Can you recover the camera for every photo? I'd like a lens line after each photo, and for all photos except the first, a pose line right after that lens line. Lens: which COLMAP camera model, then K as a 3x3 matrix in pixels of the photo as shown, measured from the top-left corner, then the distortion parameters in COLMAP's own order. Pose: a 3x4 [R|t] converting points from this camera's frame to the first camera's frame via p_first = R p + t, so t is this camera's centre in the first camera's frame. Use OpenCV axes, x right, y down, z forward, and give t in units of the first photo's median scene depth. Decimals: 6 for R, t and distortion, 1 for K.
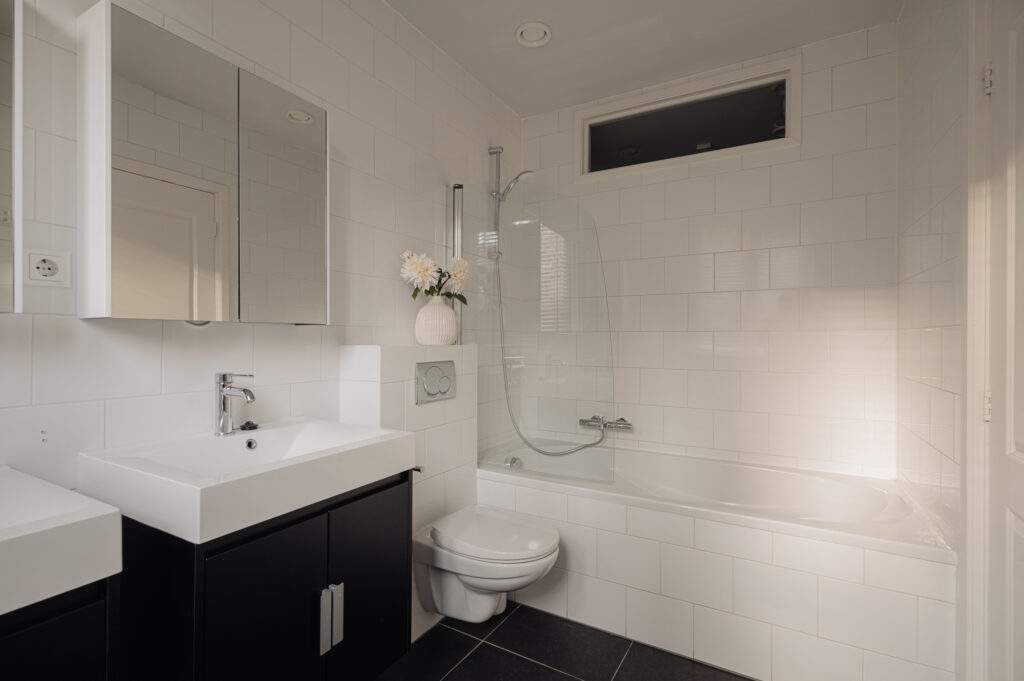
lens RADIAL K [[480.7, 0, 512.0], [0, 480.7, 340.5], [0, 0, 1]] dist [0.000993, -0.000101]
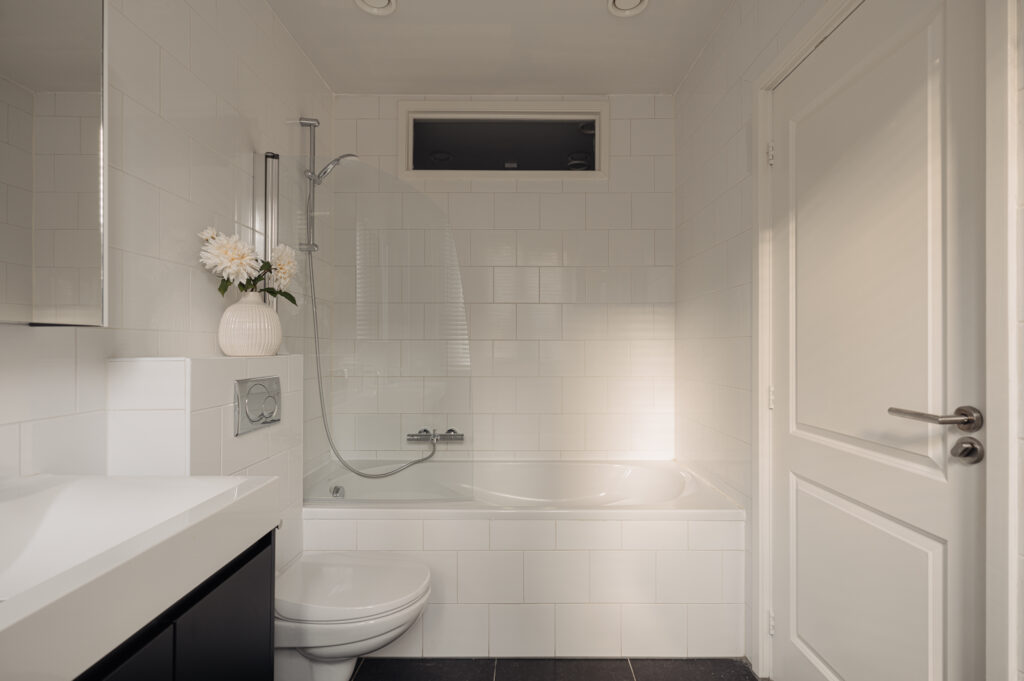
lens RADIAL K [[475.9, 0, 512.9], [0, 475.9, 346.0], [0, 0, 1]] dist [-0.000196, -0.000029]
pose [[0.863111, -0.000206, 0.505014, -0.180119], [0.002703, 0.999987, -0.004212, -0.002053], [-0.505007, 0.005000, 0.863101, 0.132962]]
